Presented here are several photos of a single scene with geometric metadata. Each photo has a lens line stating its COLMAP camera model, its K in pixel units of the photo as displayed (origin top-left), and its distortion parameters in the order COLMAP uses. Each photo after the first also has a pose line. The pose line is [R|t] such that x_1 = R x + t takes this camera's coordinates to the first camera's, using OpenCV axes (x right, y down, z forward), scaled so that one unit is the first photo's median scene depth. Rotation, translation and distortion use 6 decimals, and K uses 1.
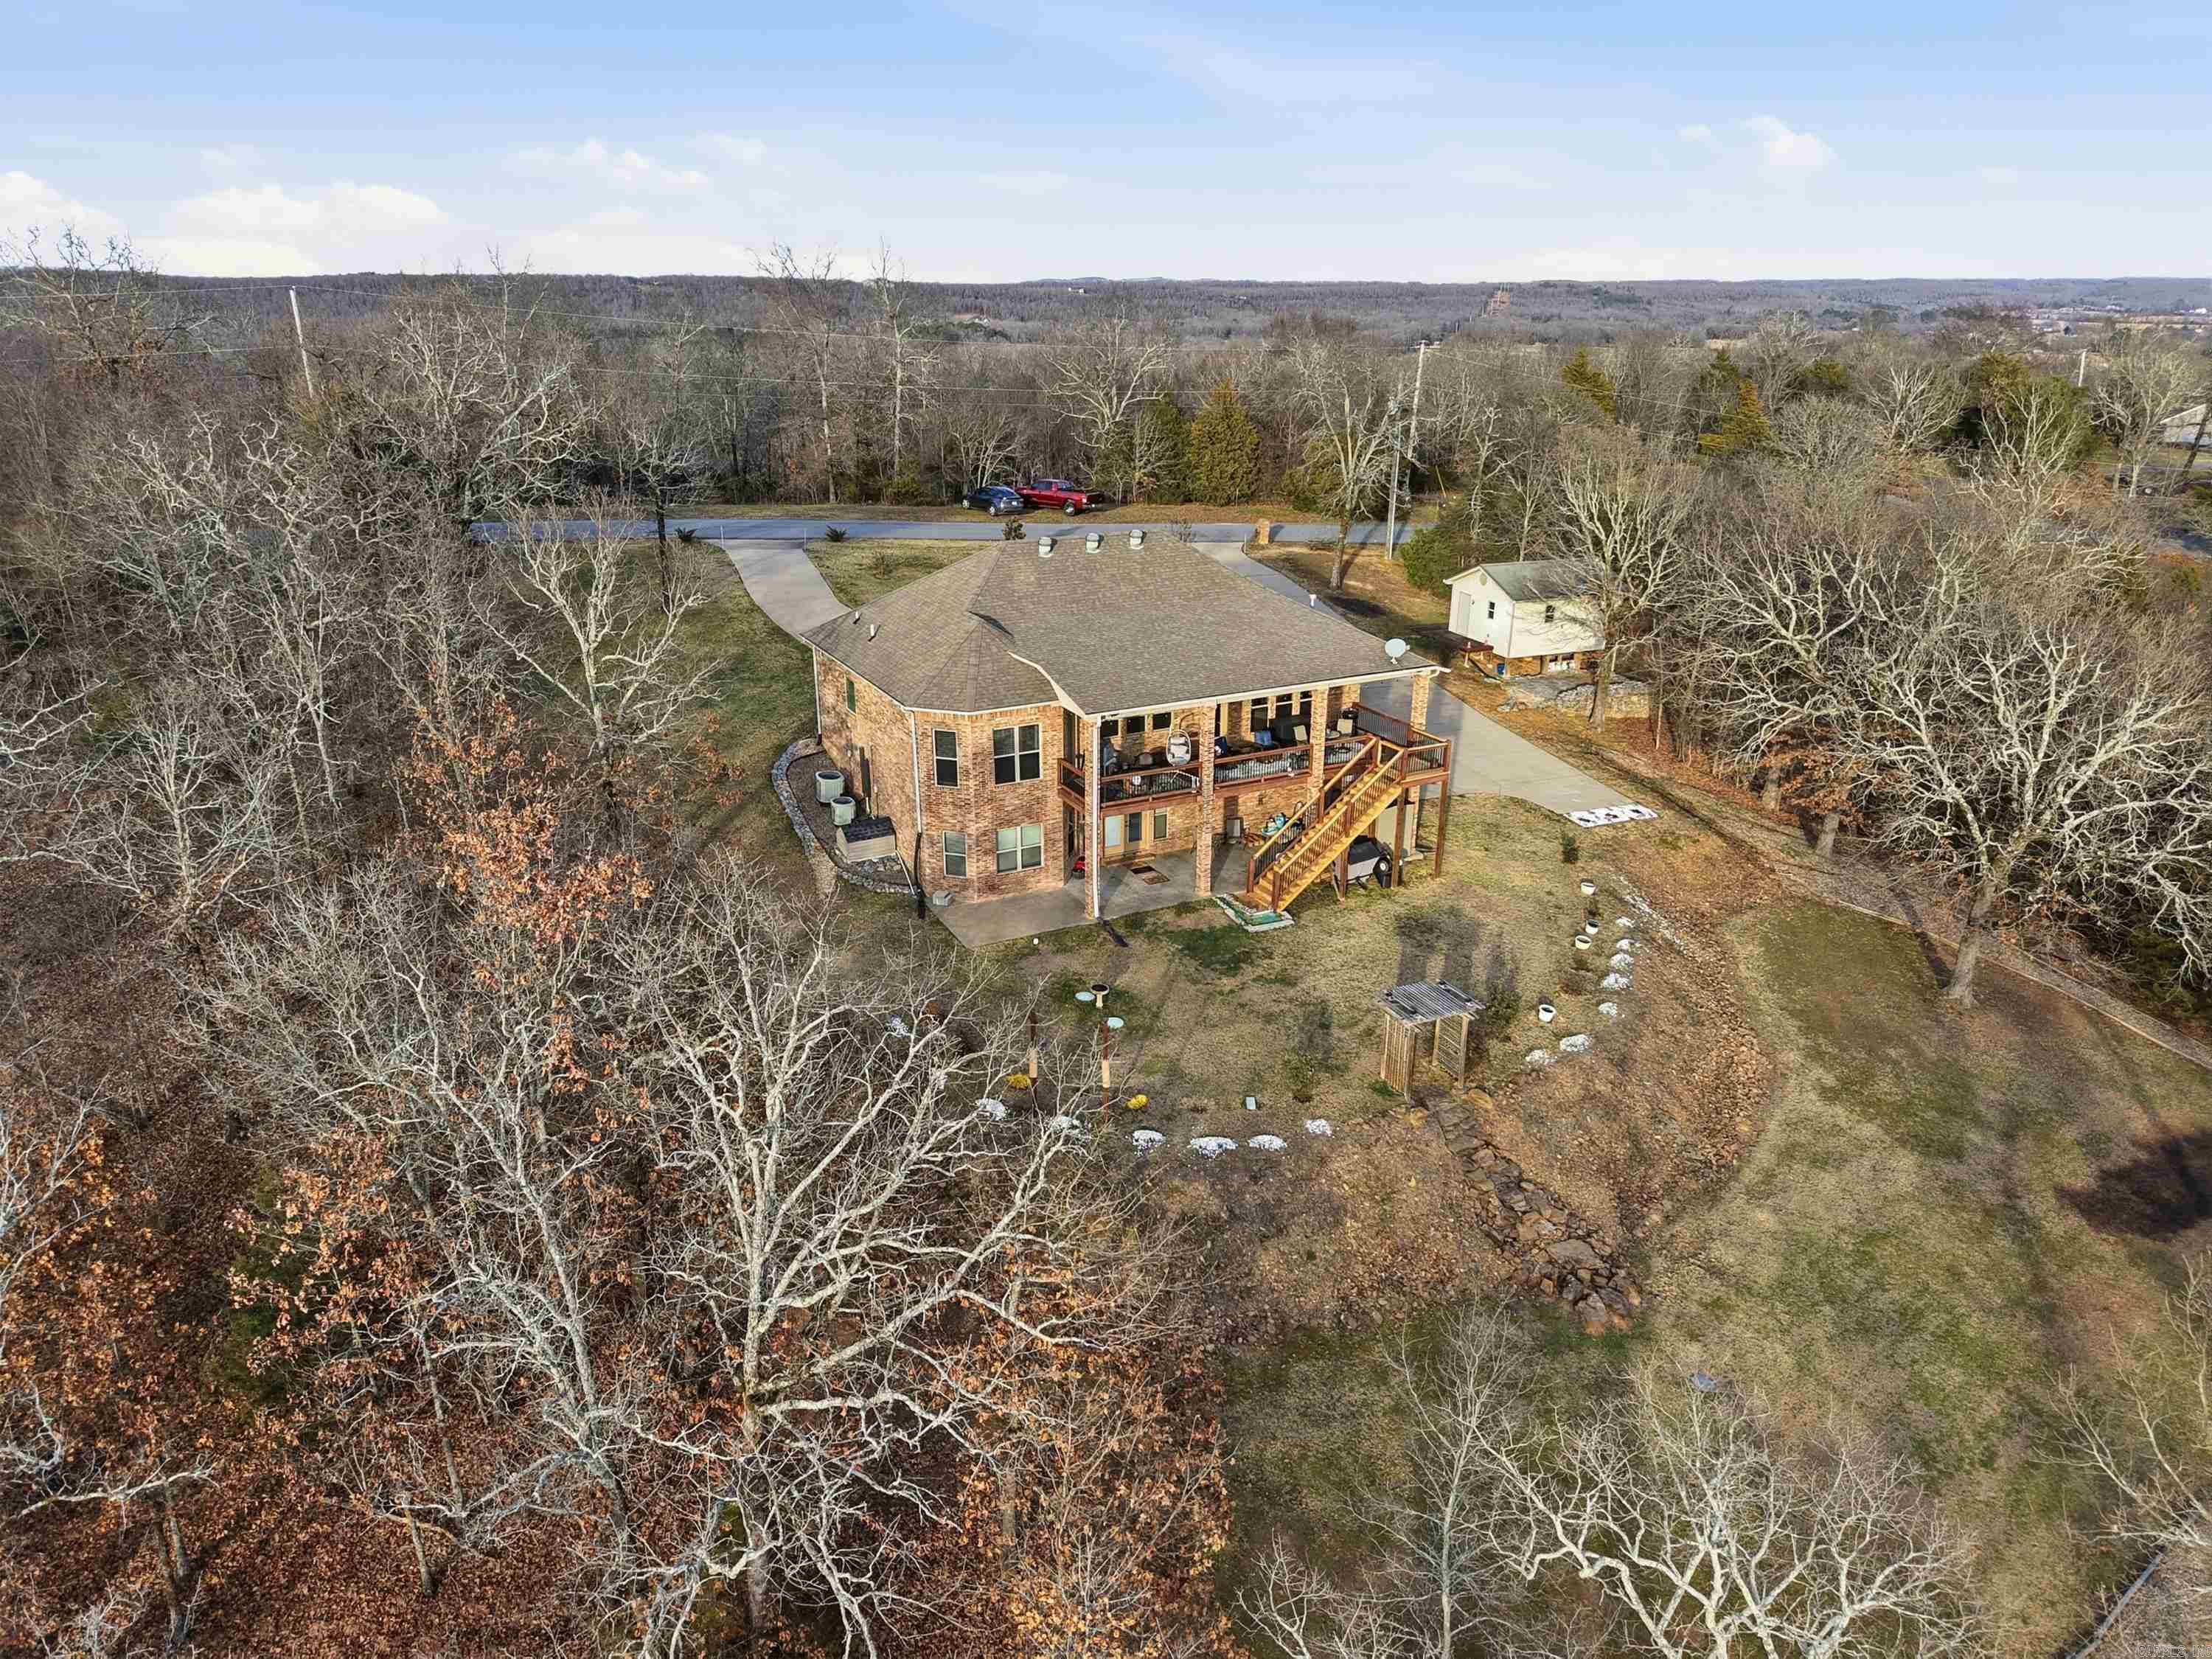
lens RADIAL K [[1476.4, 0, 1110.9], [0, 1476.4, 823.5], [0, 0, 1]] dist [0.021321, -0.025708]
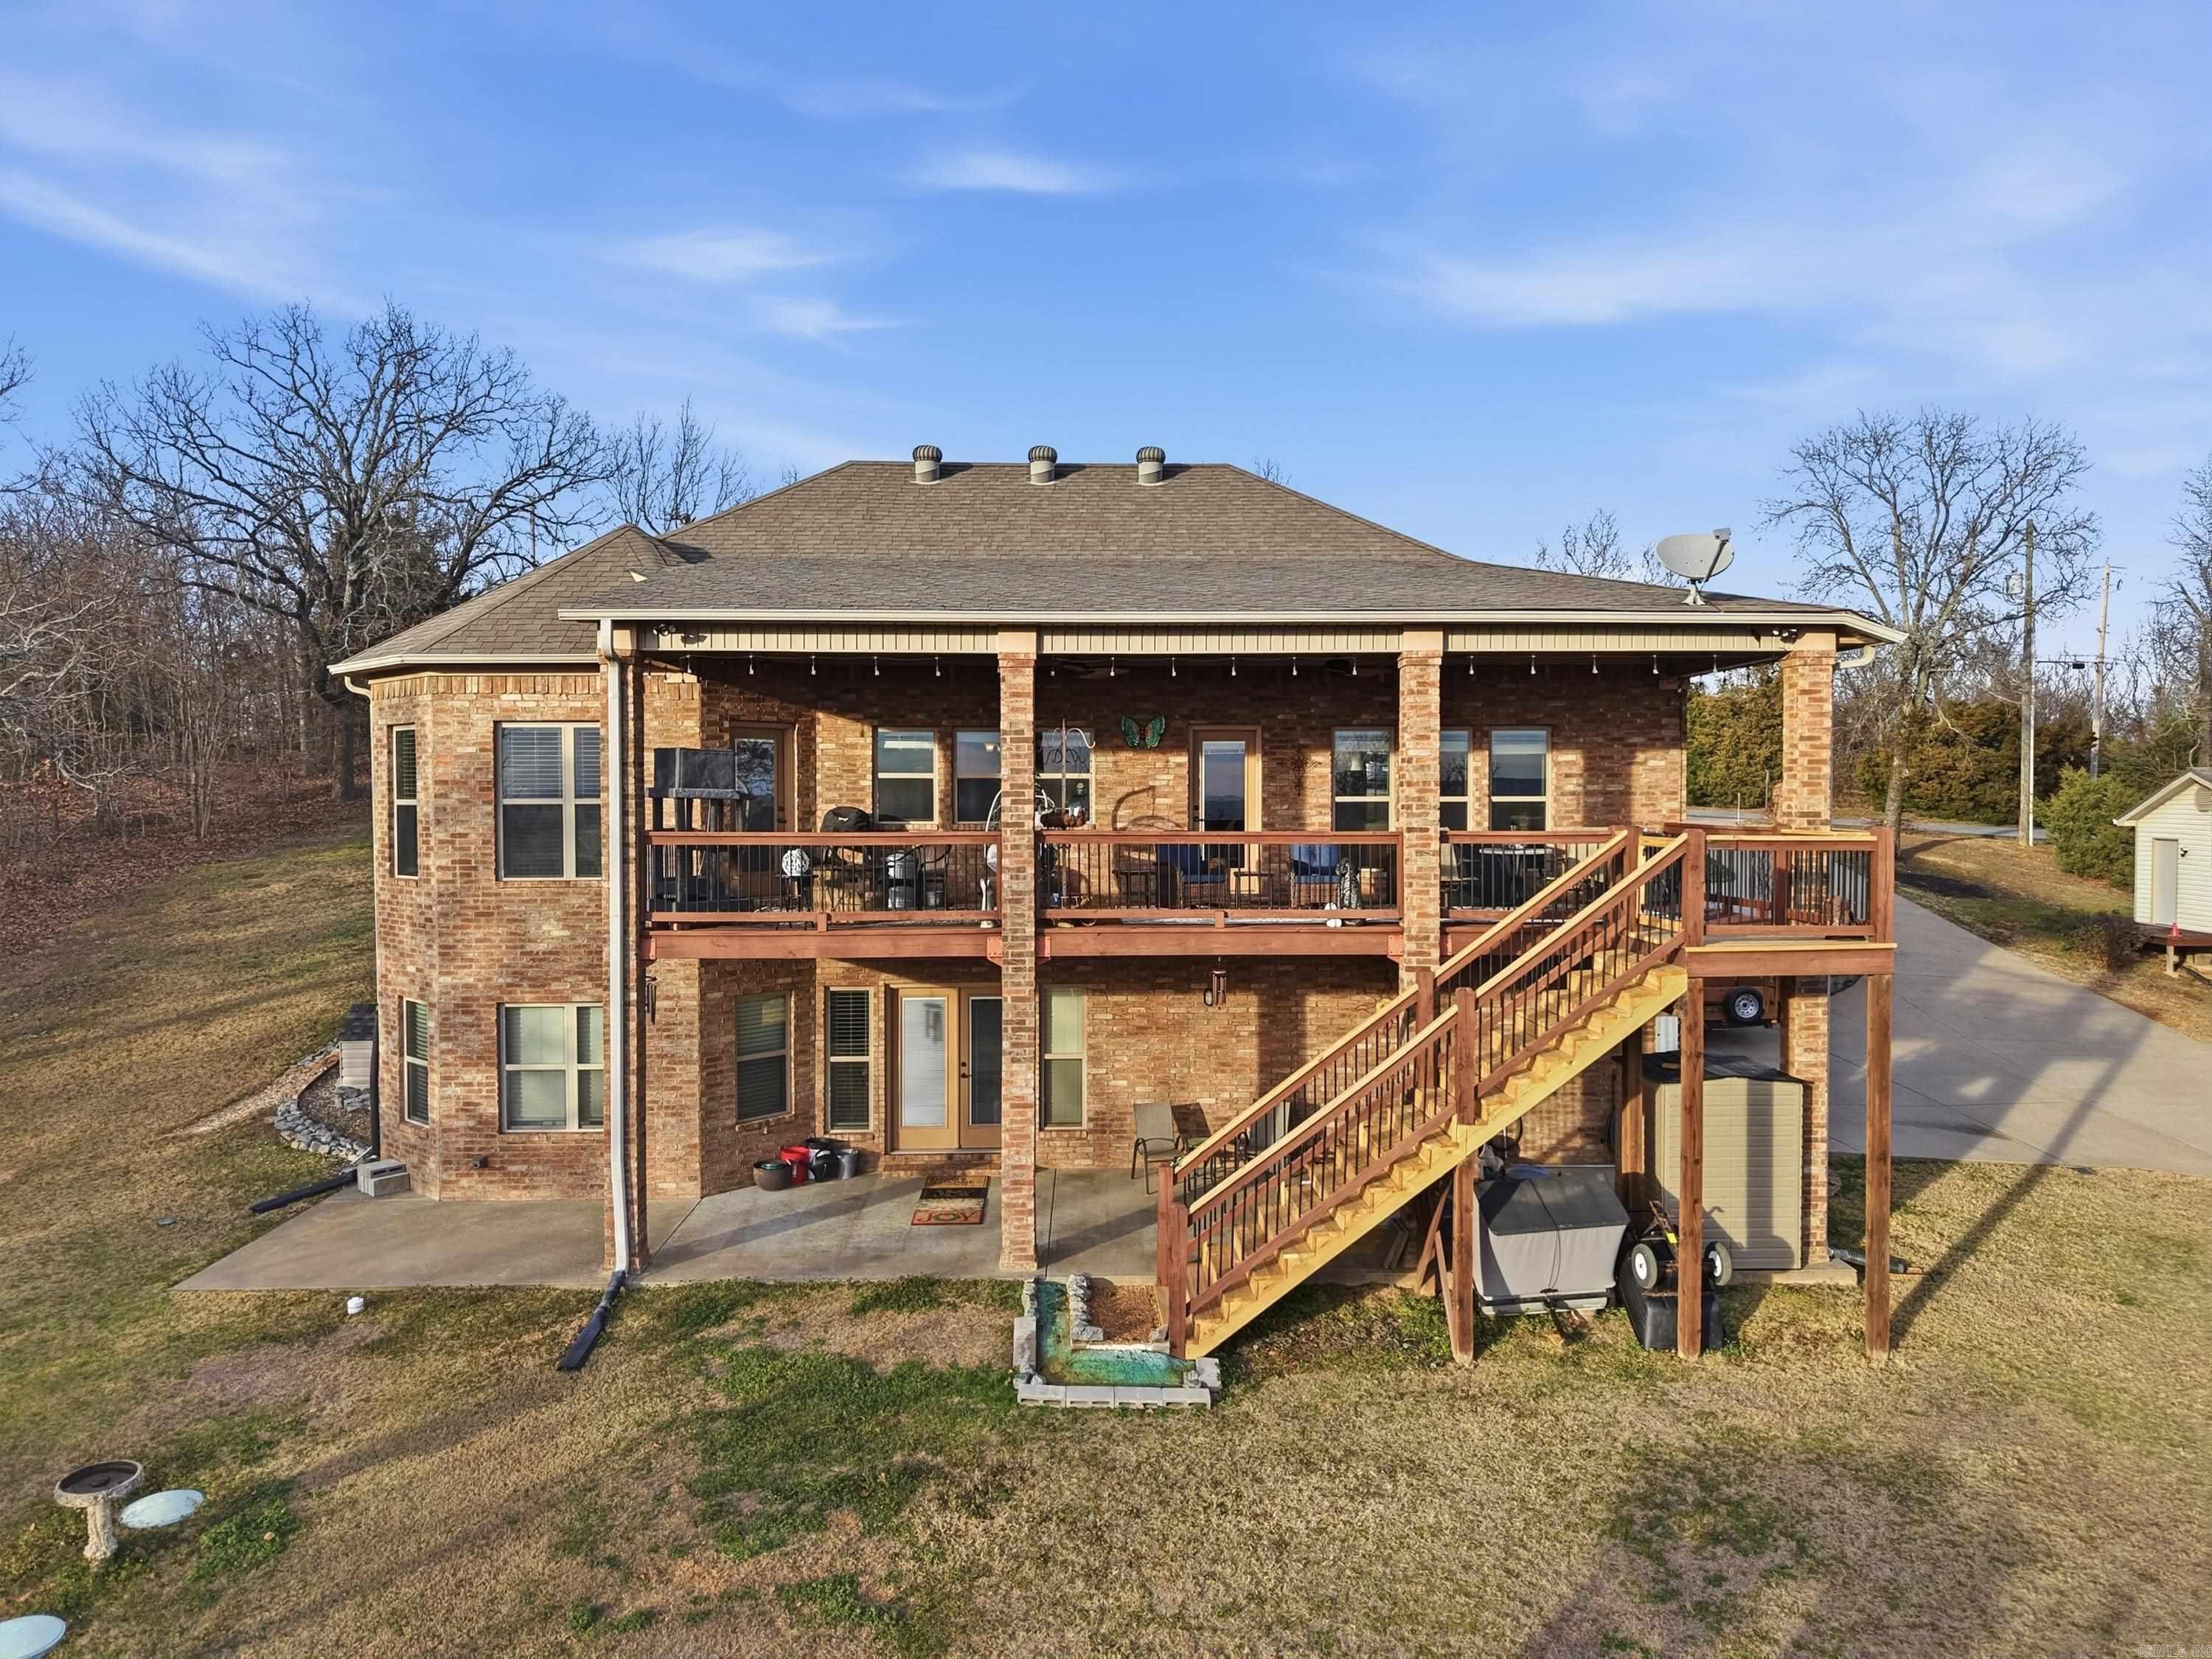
lens RADIAL K [[1476.4, 0, 1110.9], [0, 1476.4, 823.5], [0, 0, 1]] dist [0.021321, -0.025708]
pose [[0.901888, 0.002420, -0.431964, 0.214893], [-0.140859, 0.946973, -0.288792, 0.045163], [0.408359, 0.321304, 0.854404, 0.686519]]
